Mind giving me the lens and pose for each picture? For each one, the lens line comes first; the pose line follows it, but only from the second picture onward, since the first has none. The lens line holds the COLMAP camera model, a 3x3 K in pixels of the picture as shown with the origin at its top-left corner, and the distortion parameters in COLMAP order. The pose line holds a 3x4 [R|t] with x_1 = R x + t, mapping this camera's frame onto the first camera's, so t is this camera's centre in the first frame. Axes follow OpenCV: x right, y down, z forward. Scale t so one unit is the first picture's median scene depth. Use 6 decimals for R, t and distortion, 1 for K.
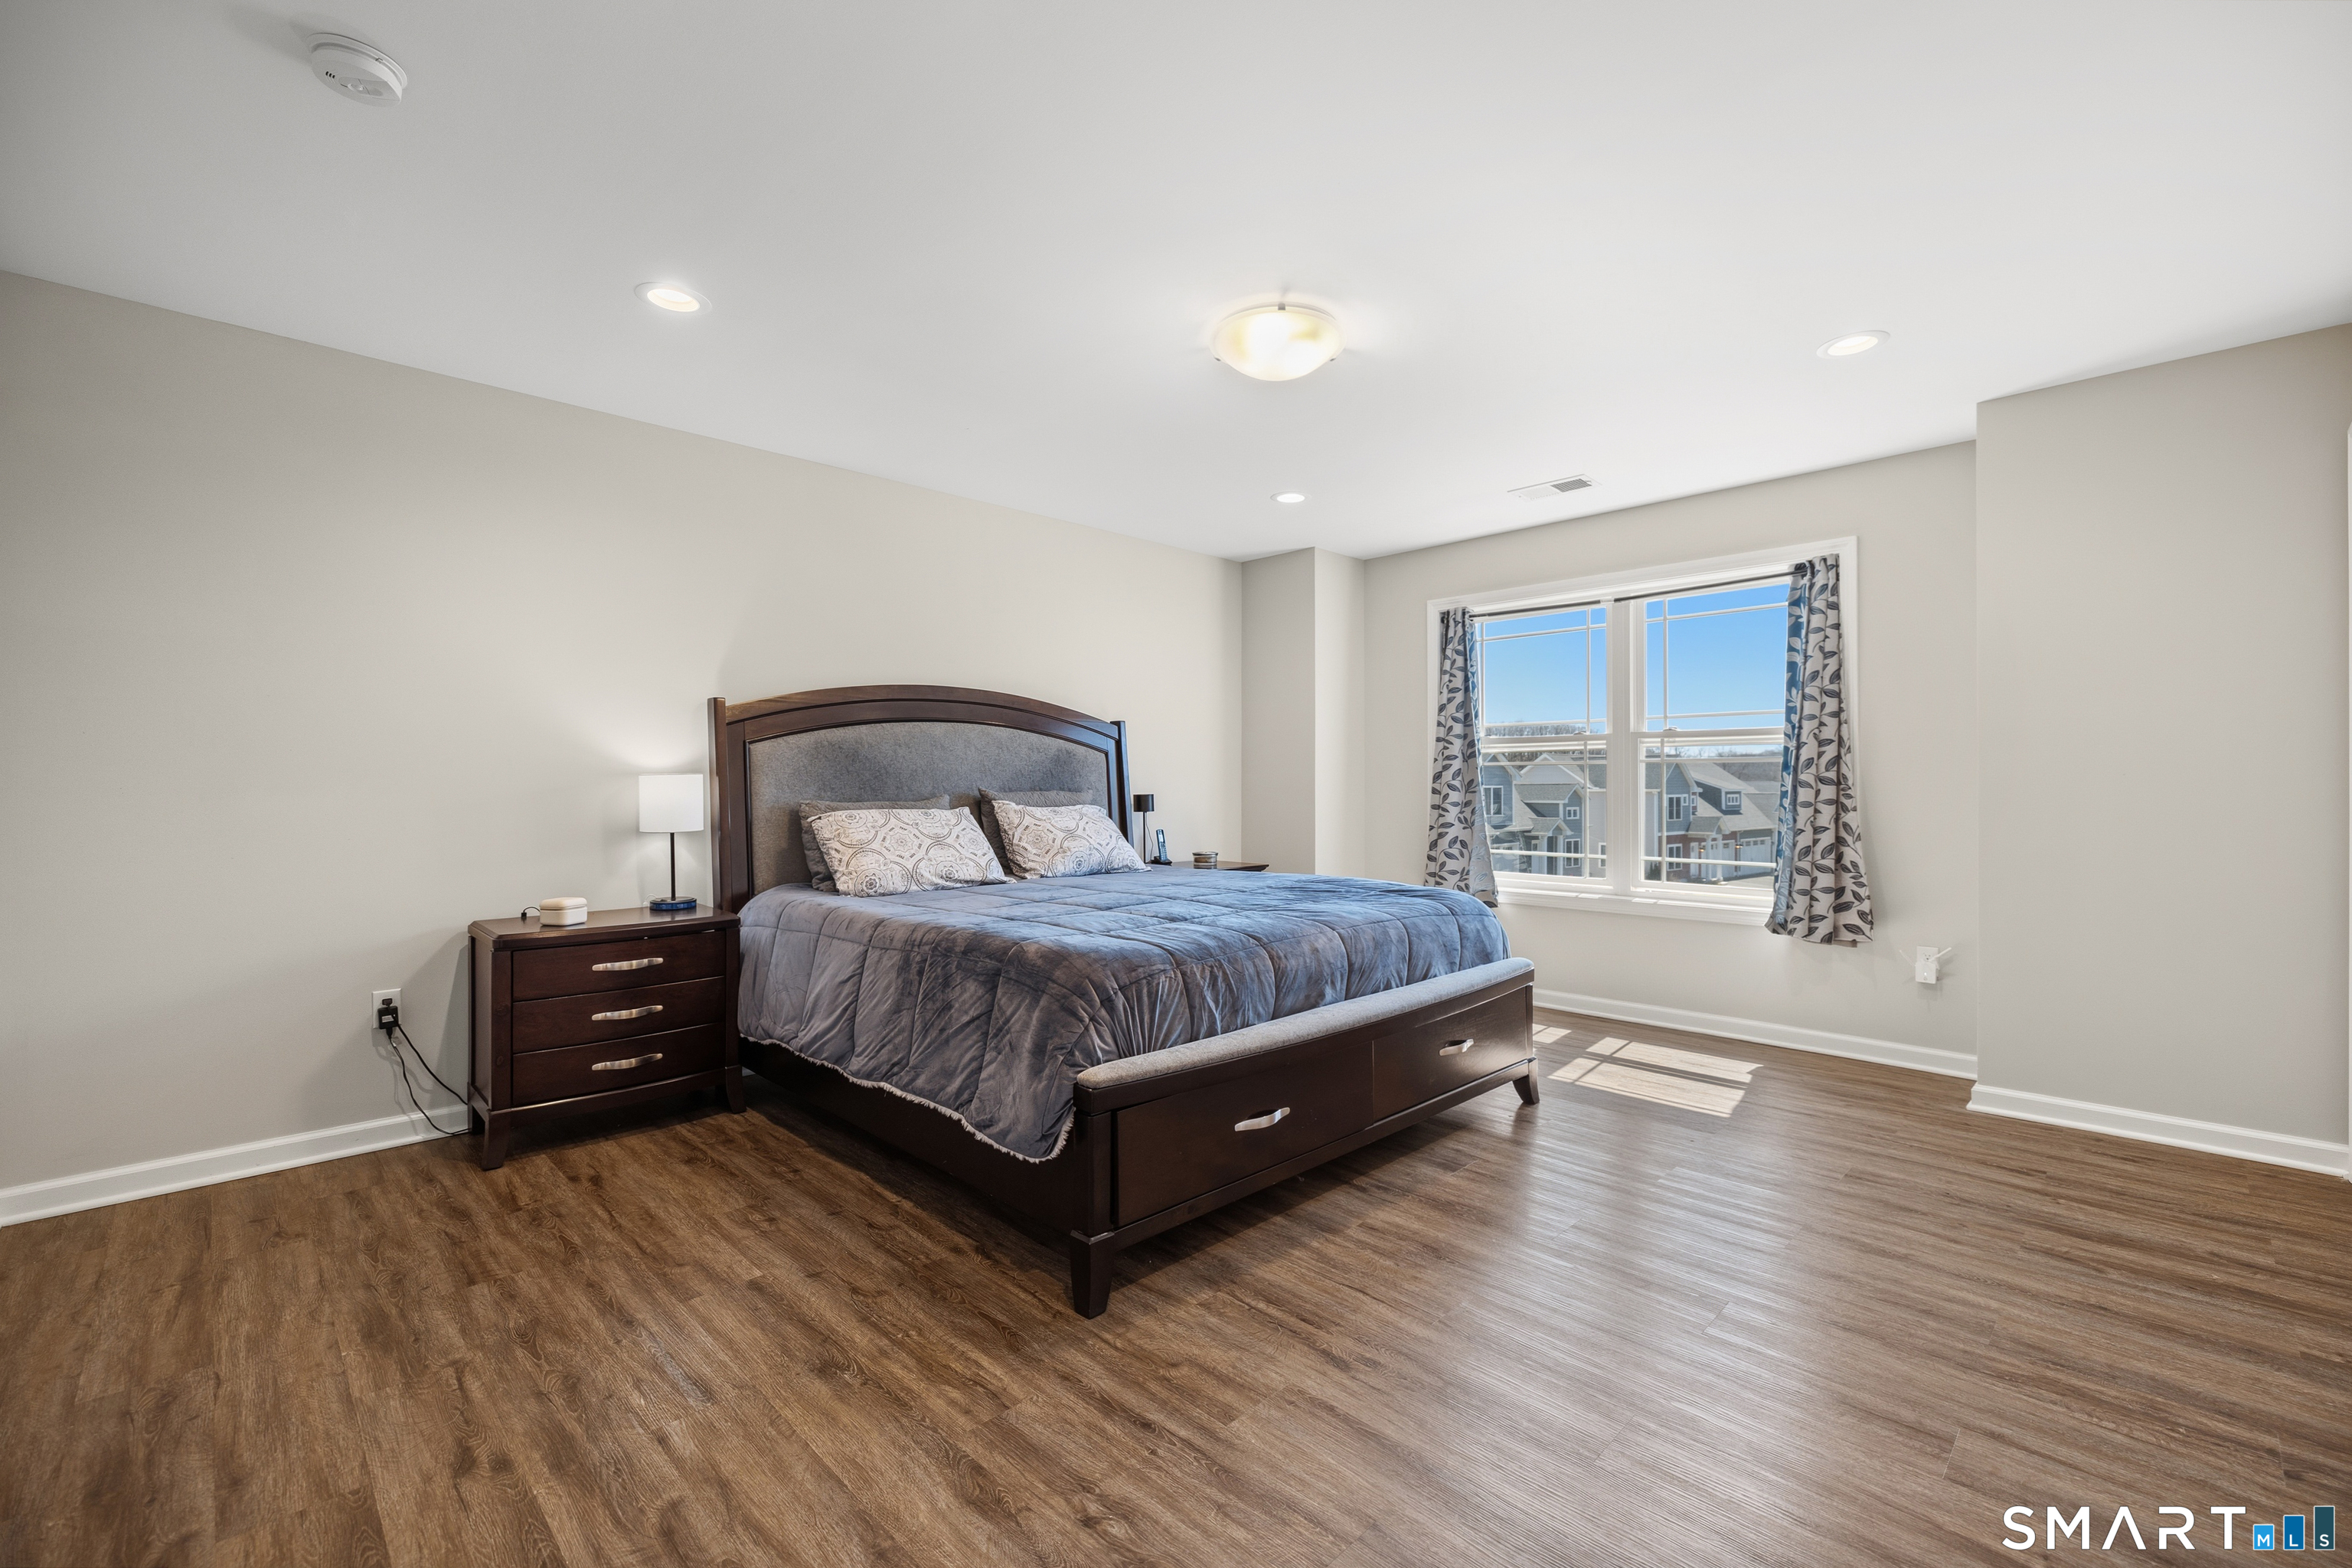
lens RADIAL K [[976.5, 0, 1175.8], [0, 976.5, 790.9], [0, 0, 1]] dist [0.002751, 0.000471]
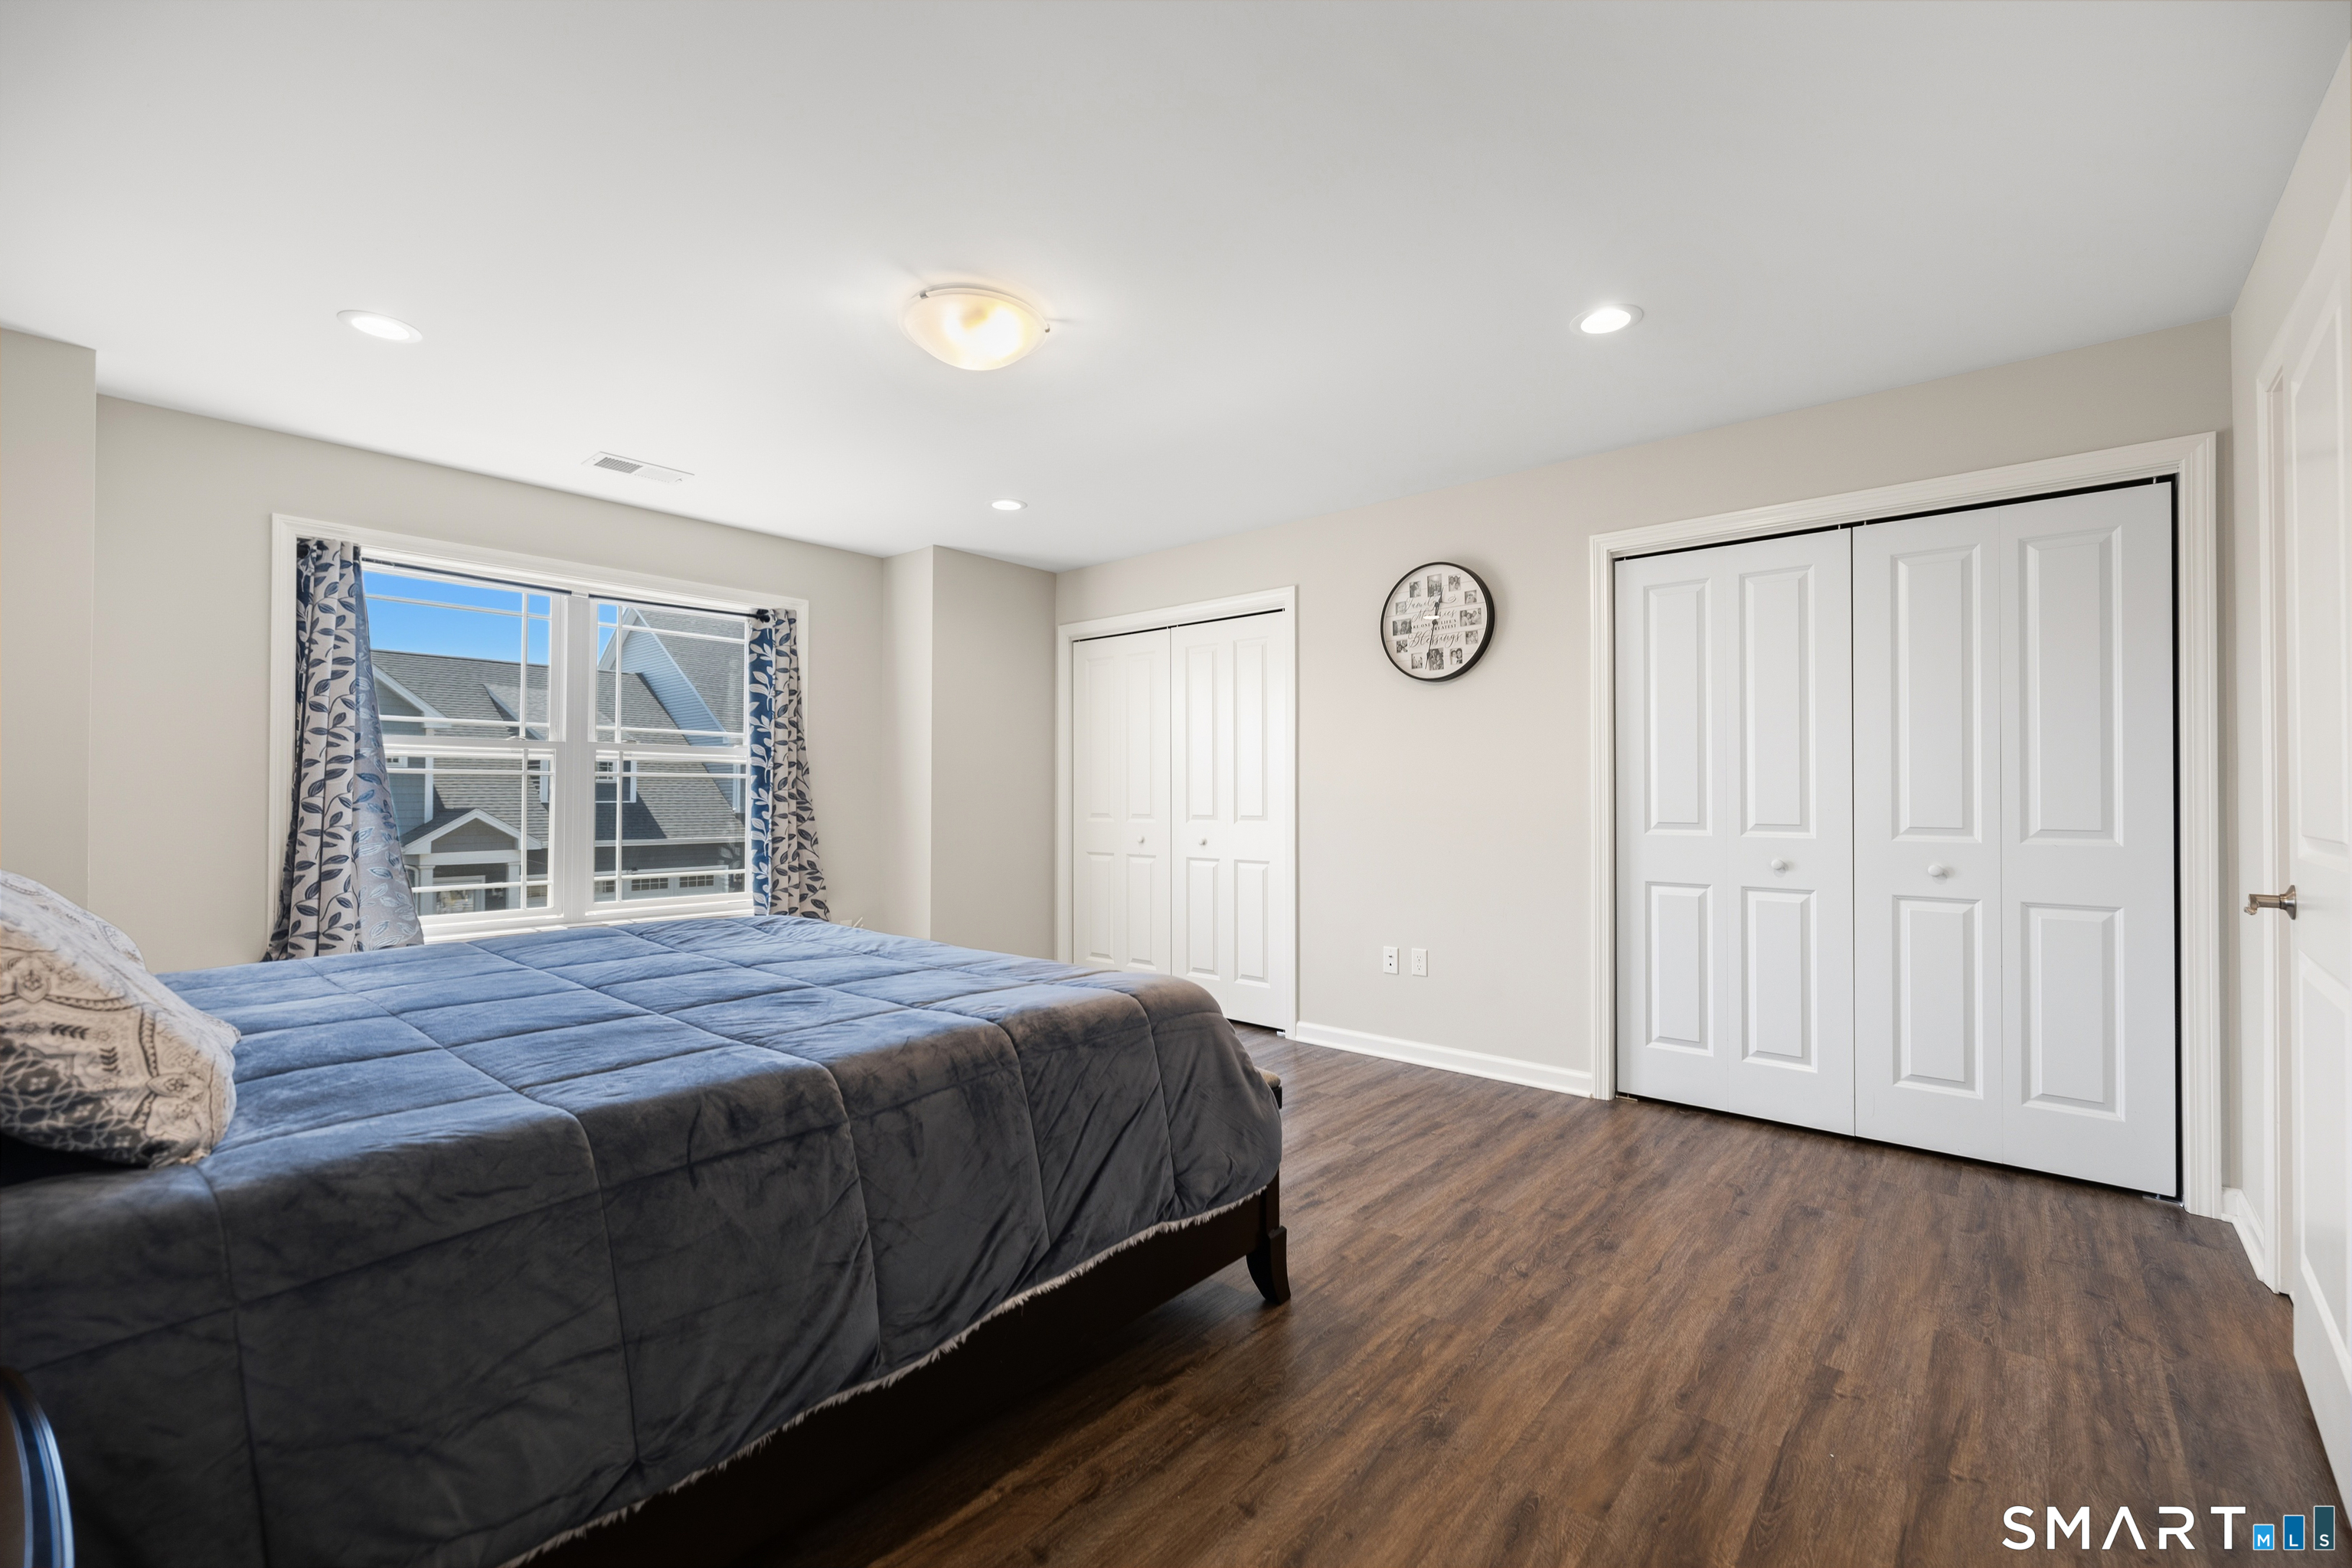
lens RADIAL K [[990.2, 0, 1192.1], [0, 990.2, 788.8], [0, 0, 1]] dist [0.000647, 0.000048]
pose [[-0.090989, 0.010113, 0.995801, -0.609249], [0.004516, 0.999942, -0.009743, -0.005463], [-0.995842, 0.003610, -0.091029, 0.626377]]
